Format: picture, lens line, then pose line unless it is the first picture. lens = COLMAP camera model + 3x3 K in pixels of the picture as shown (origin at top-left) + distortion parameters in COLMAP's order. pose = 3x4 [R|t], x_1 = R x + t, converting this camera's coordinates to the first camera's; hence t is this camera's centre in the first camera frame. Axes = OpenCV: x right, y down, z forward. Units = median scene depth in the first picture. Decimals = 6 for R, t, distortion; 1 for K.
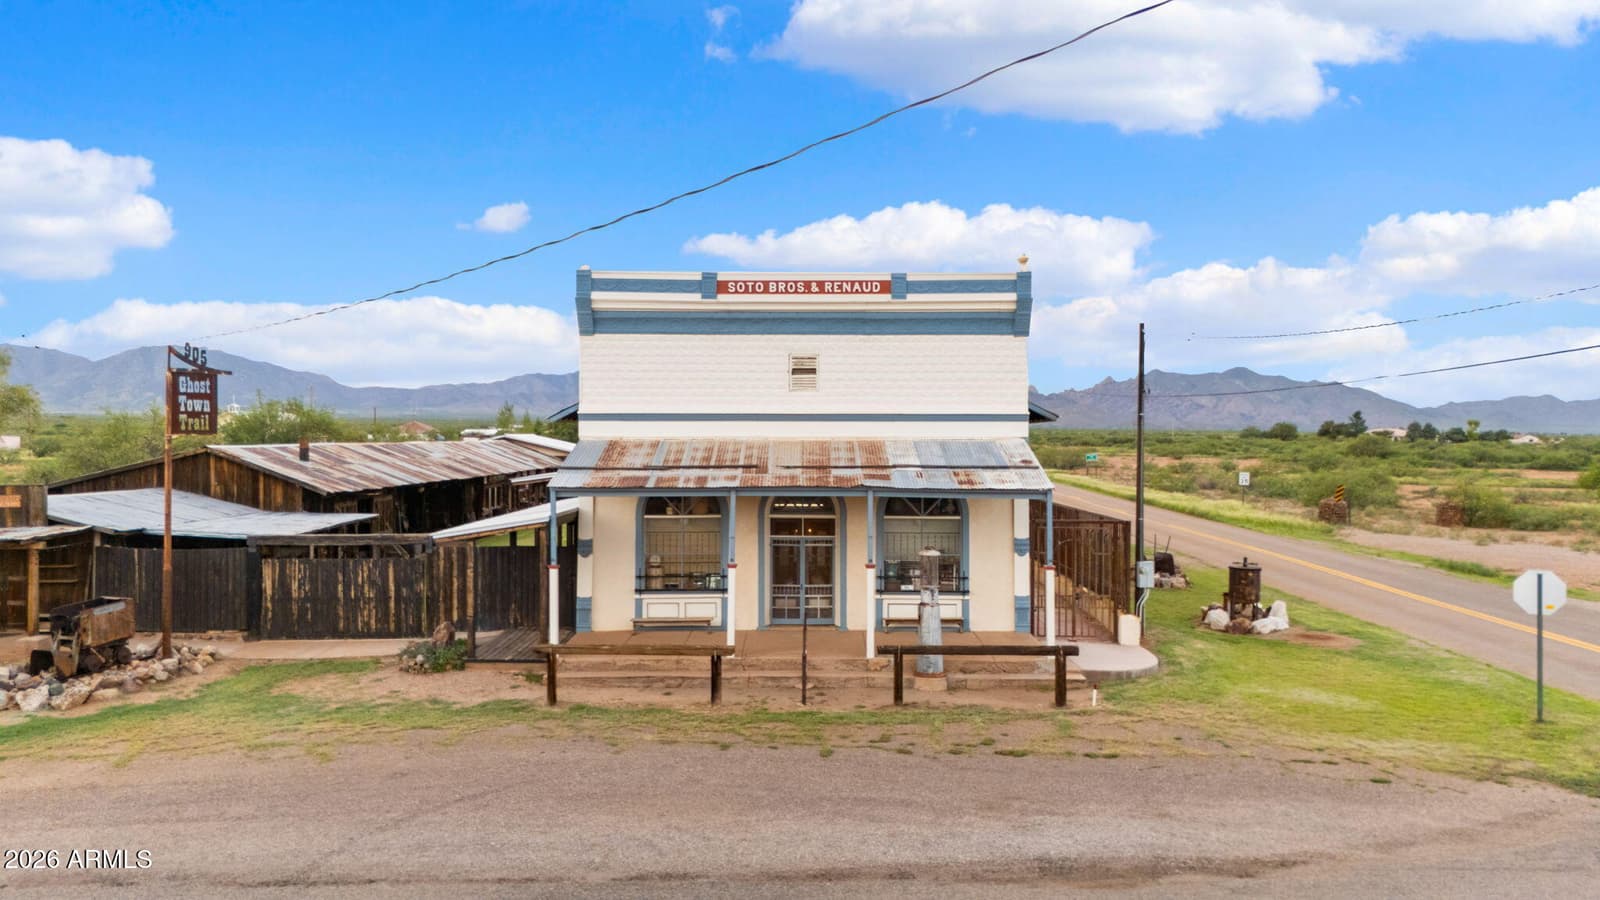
lens RADIAL K [[1169.7, 0, 800.0], [0, 1169.7, 450.0], [0, 0, 1]] dist [0.037276, -0.010804]
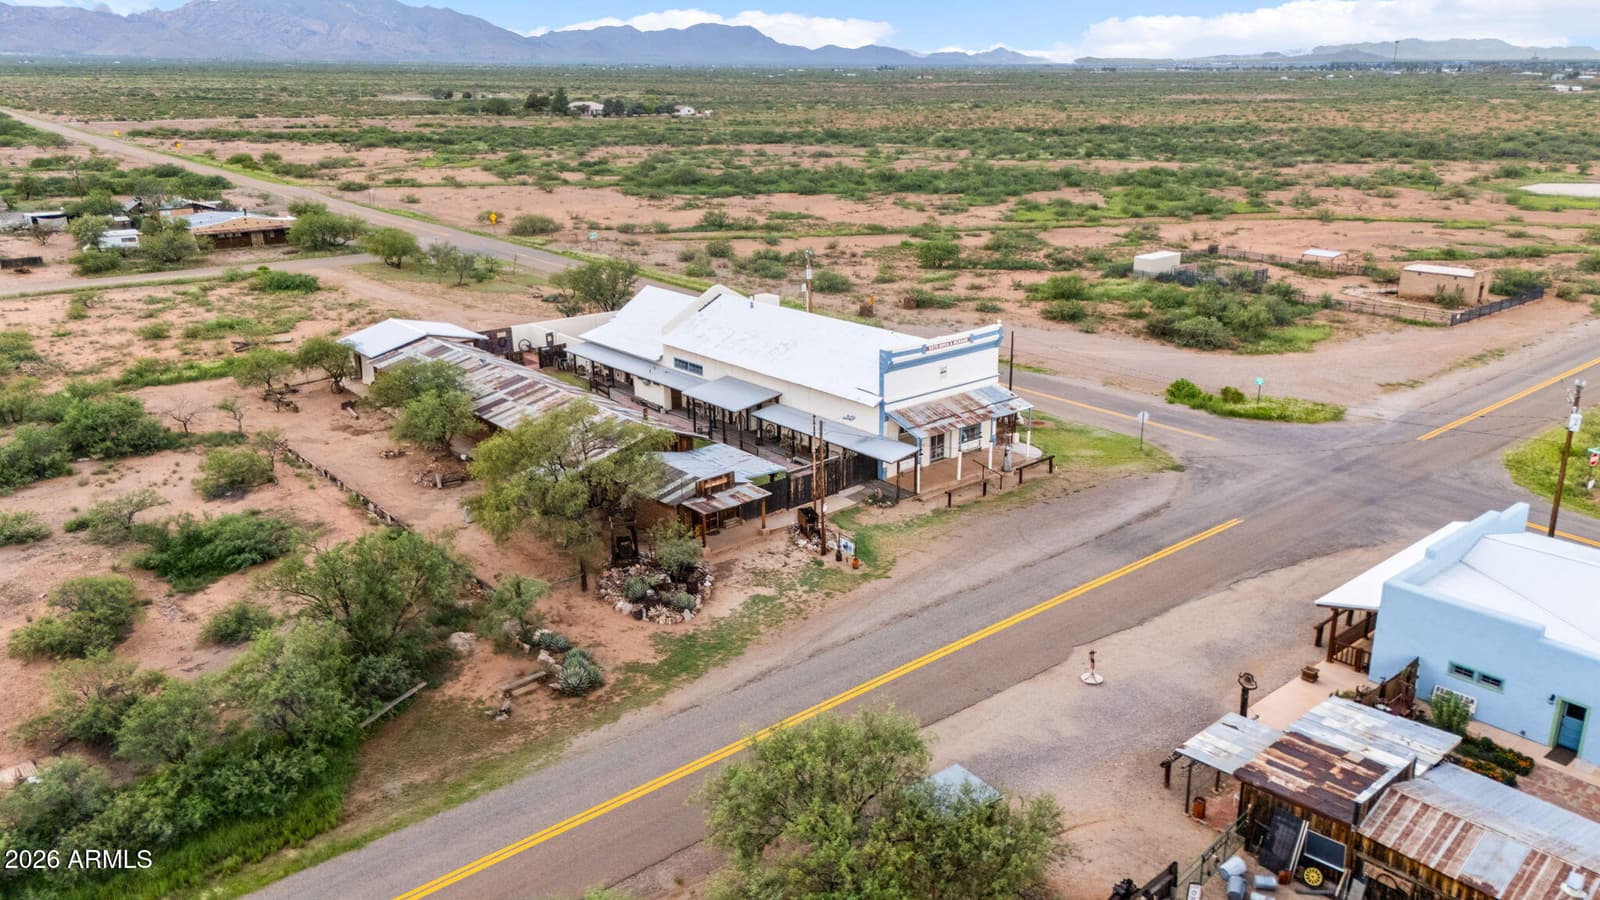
lens RADIAL K [[1169.7, 0, 800.0], [0, 1169.7, 450.0], [0, 0, 1]] dist [0.037276, -0.010804]
pose [[0.764887, -0.206912, 0.610029, -1.778557], [0.015078, 0.952499, 0.304168, -0.662967], [-0.643988, -0.223456, 0.731674, -0.754750]]
